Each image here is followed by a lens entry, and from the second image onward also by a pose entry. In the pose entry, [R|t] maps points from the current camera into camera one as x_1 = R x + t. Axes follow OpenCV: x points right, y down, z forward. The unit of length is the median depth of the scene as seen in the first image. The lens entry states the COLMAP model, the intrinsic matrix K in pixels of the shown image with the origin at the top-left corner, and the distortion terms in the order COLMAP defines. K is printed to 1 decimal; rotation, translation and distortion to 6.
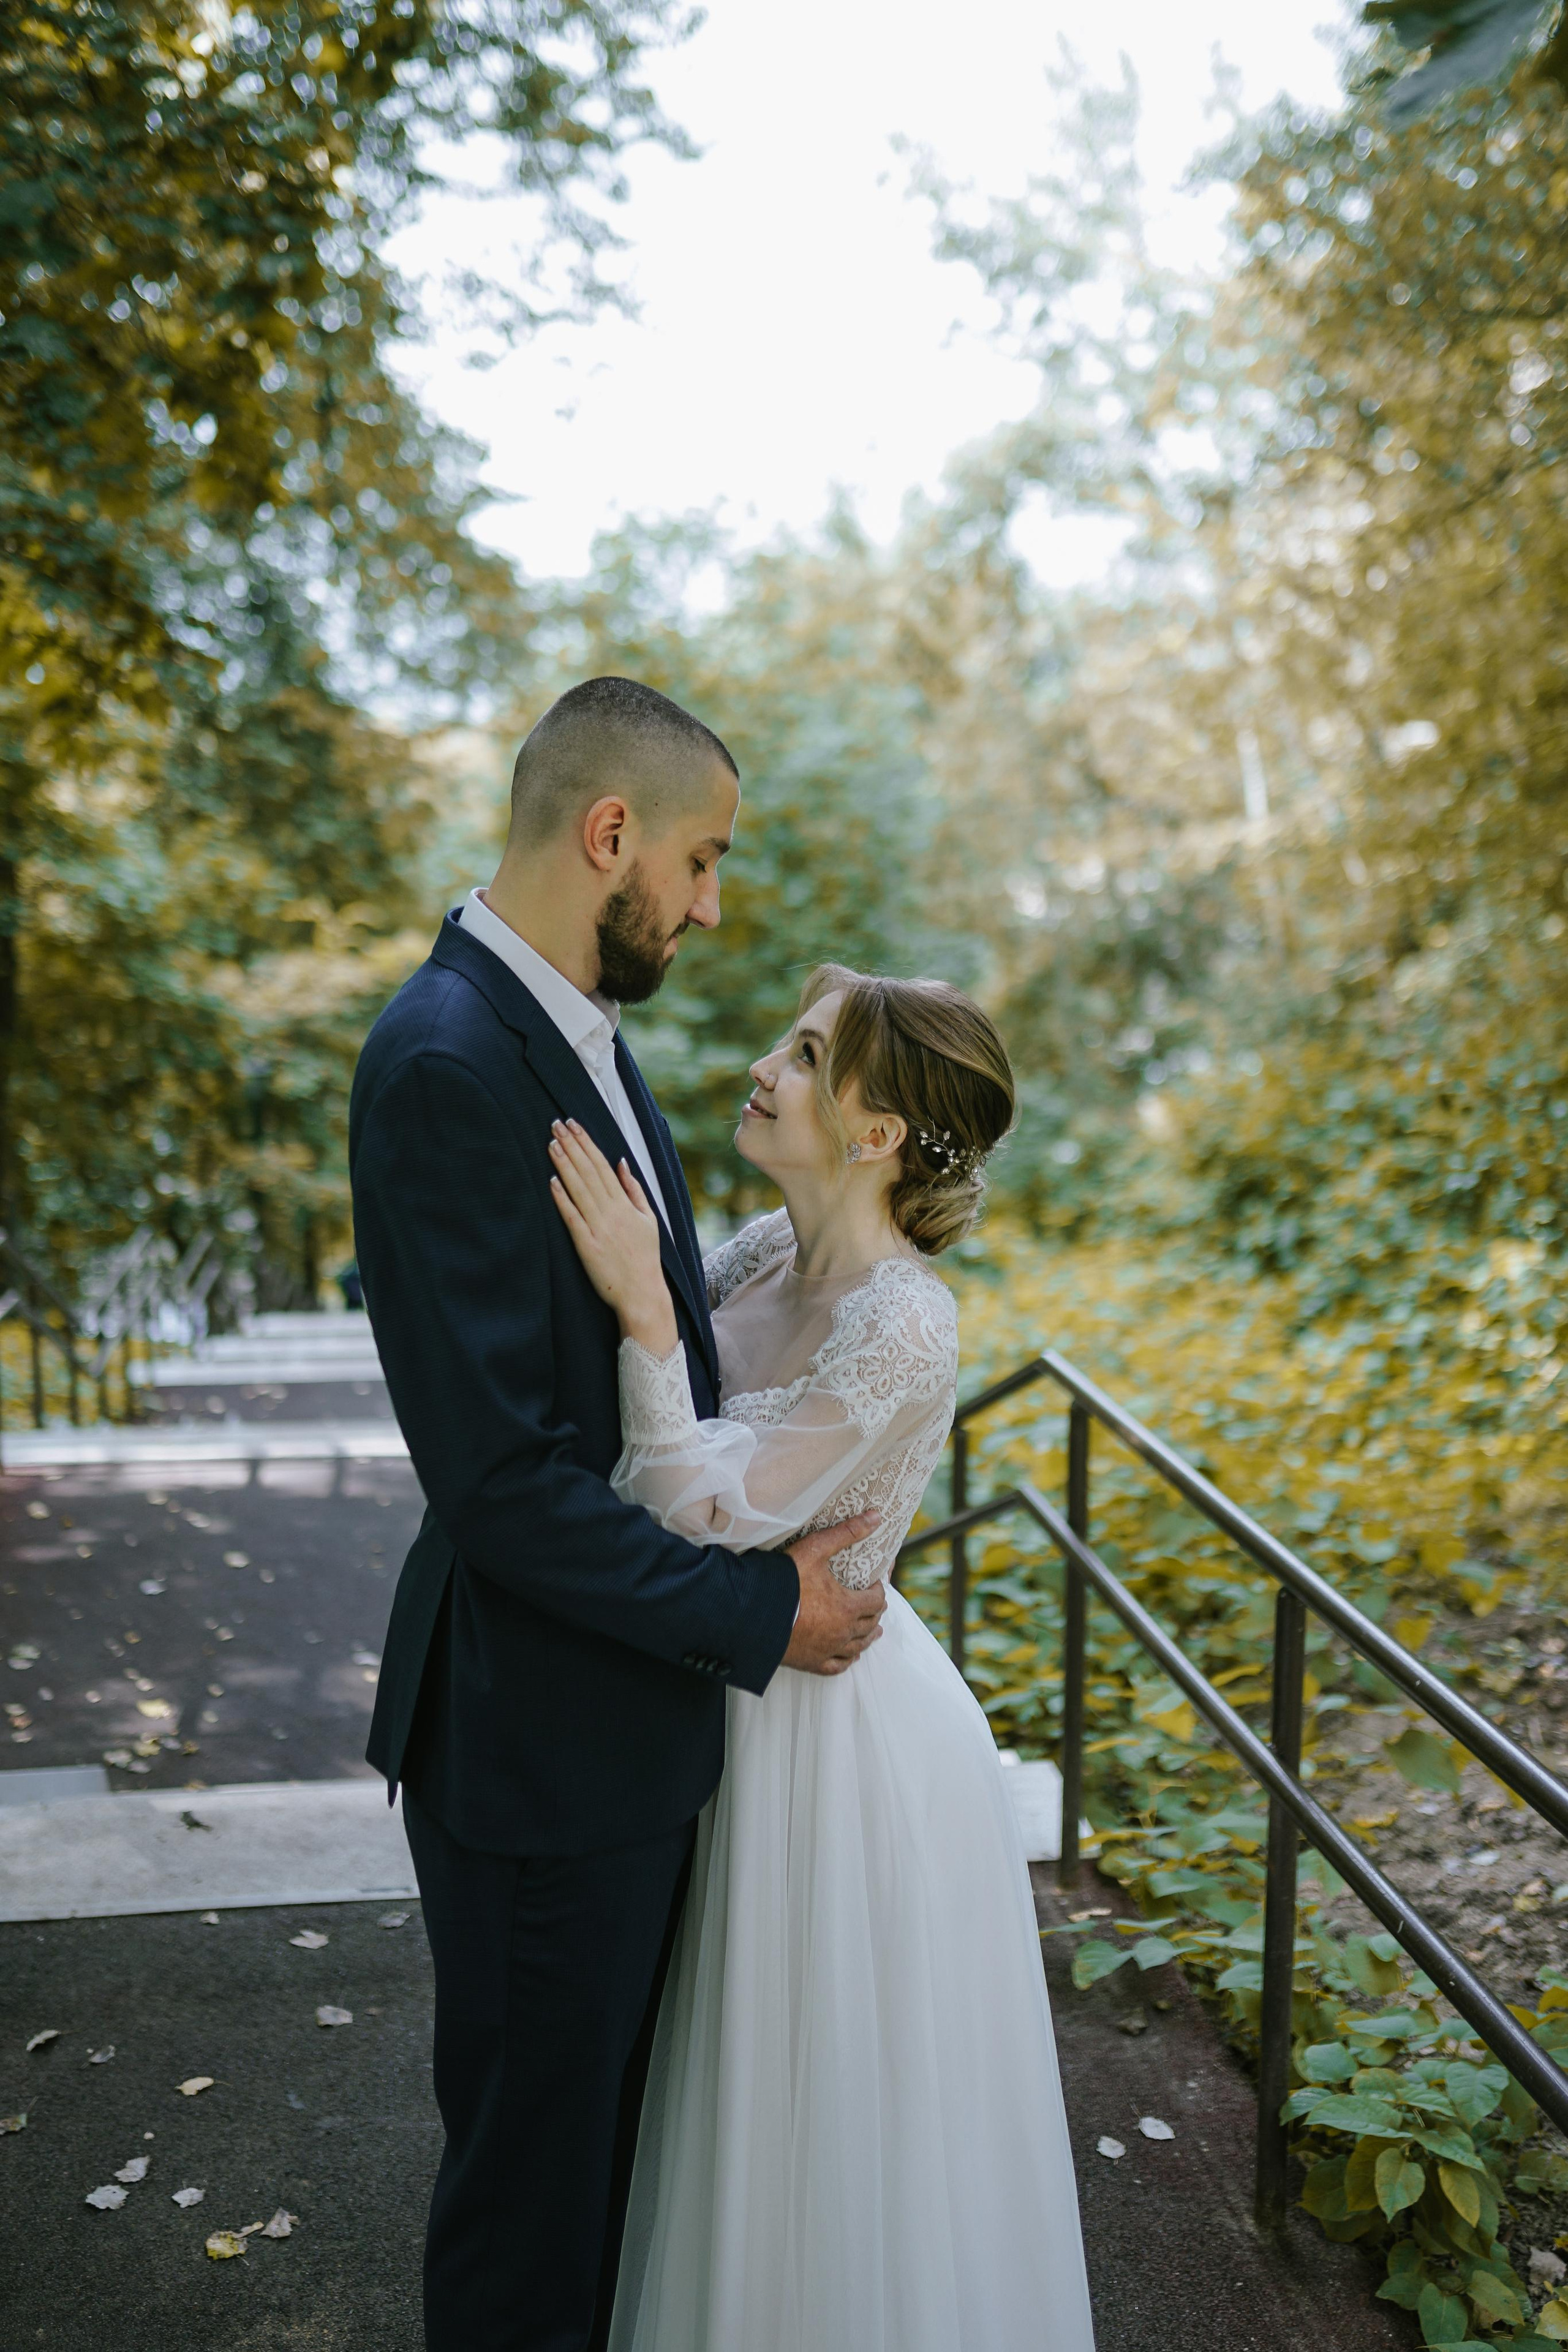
lens RADIAL K [[2332.9, 0, 790.5], [0, 2332.9, 1168.4], [0, 0, 1]] dist [-0.005485, 0.008096]
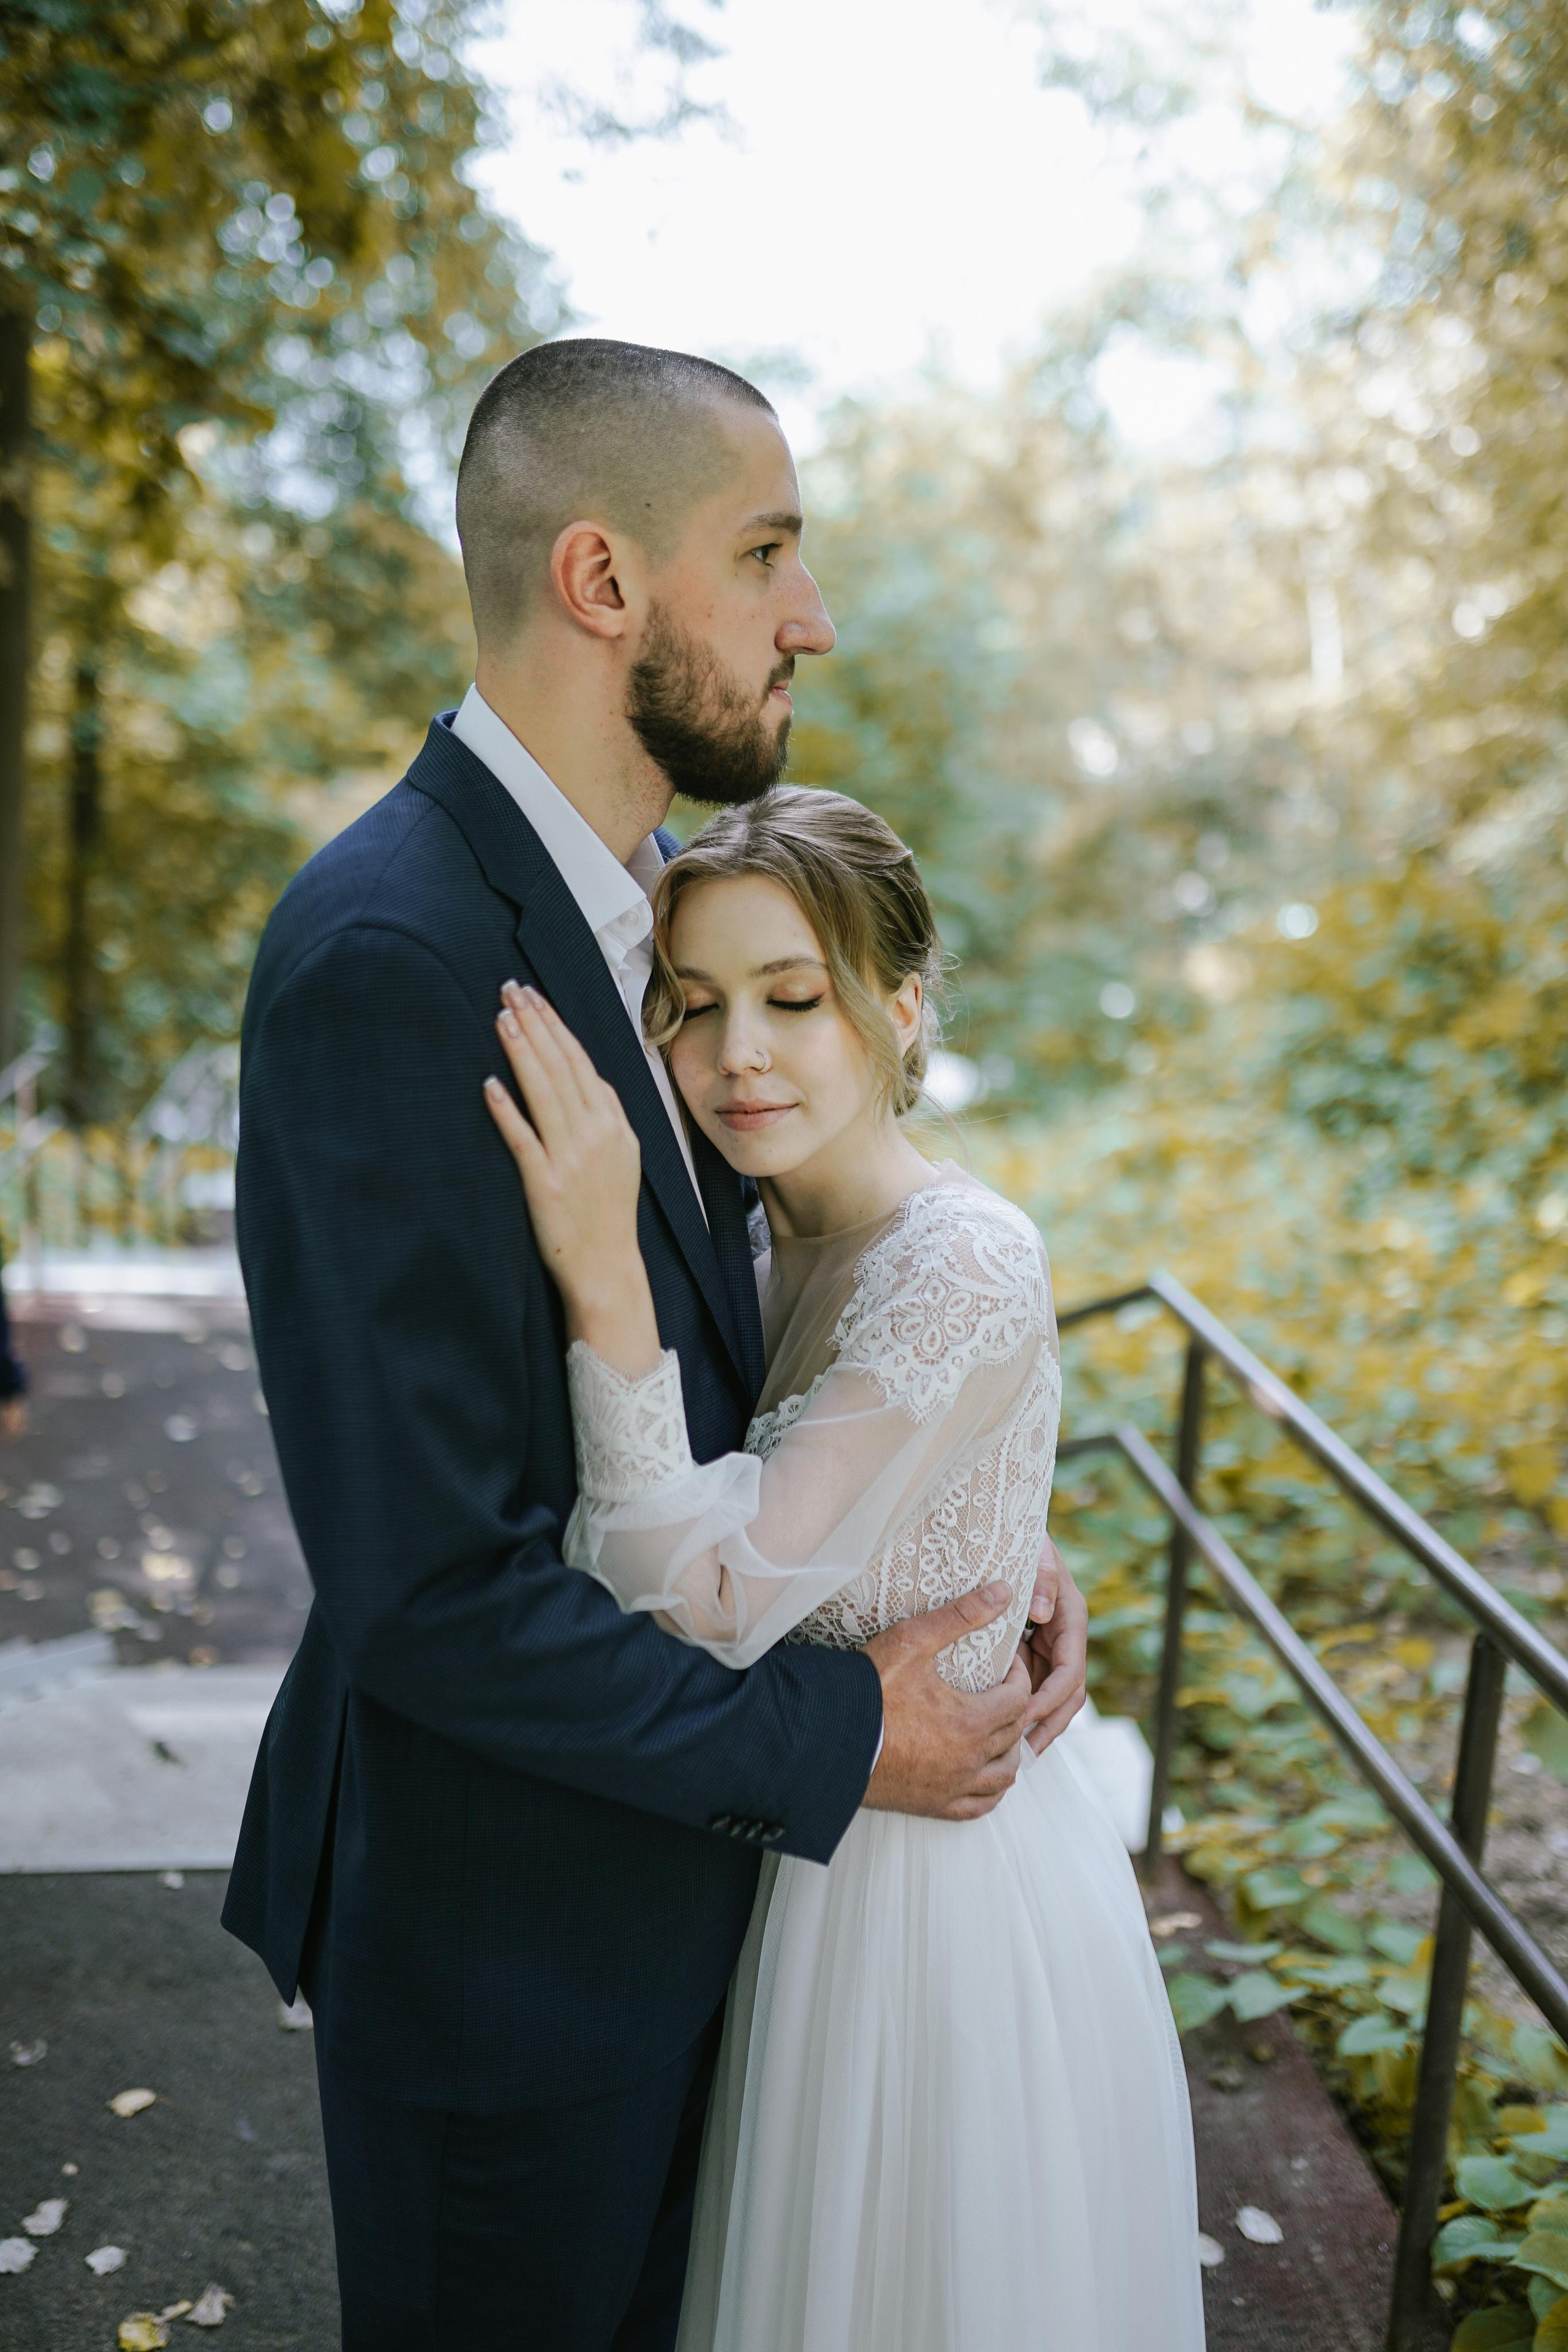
lens RADIAL K [[2265.0, 0, 763.8], [0, 2265.0, 1174.7], [0, 0, 1]] dist [-0.008776, 0.001857]
pose [[0.998442, 0.043953, -0.034373, -0.005916], [-0.041288, 0.996347, 0.074753, -0.011222], [0.037533, -0.073217, 0.996609, 0.126388]]
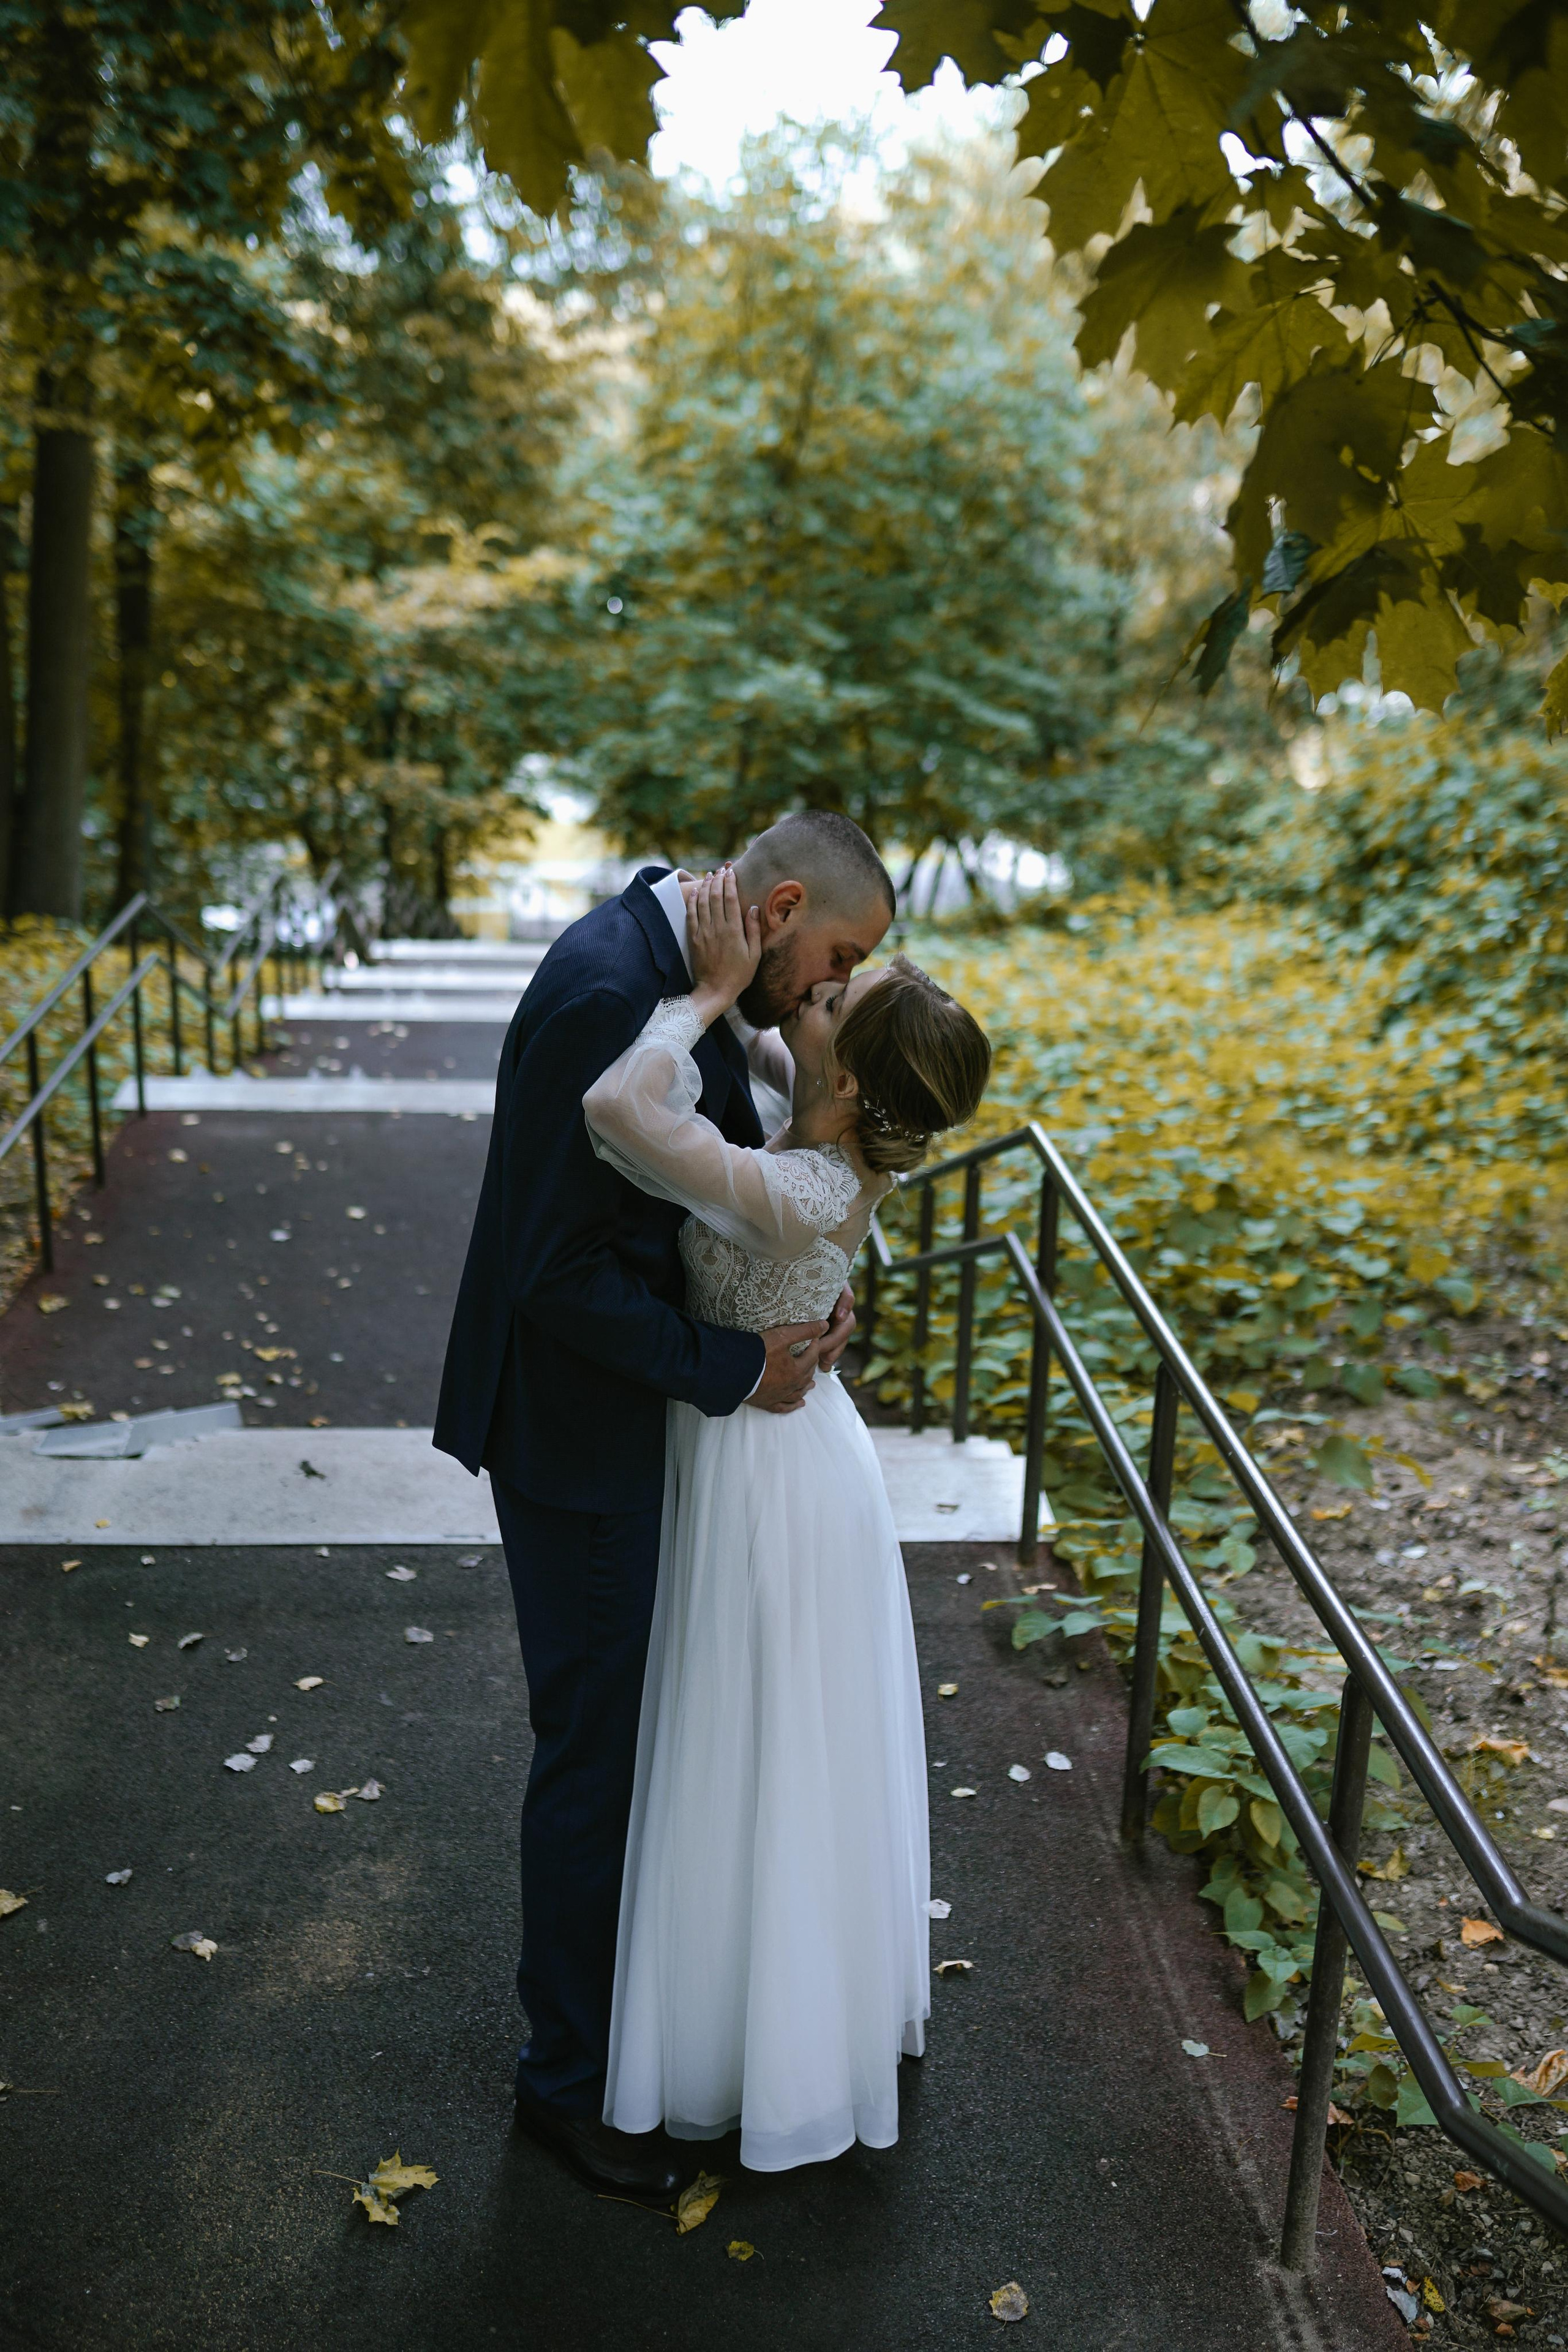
lens RADIAL K [[2332.9, 0, 790.5], [0, 2332.9, 1168.4], [0, 0, 1]] dist [-0.005485, 0.008096]
pose [[0.997595, 0.048858, -0.049171, 0.035193], [-0.040555, 0.986670, 0.157602, -0.059673], [0.056216, -0.155229, 0.986278, -0.124441]]
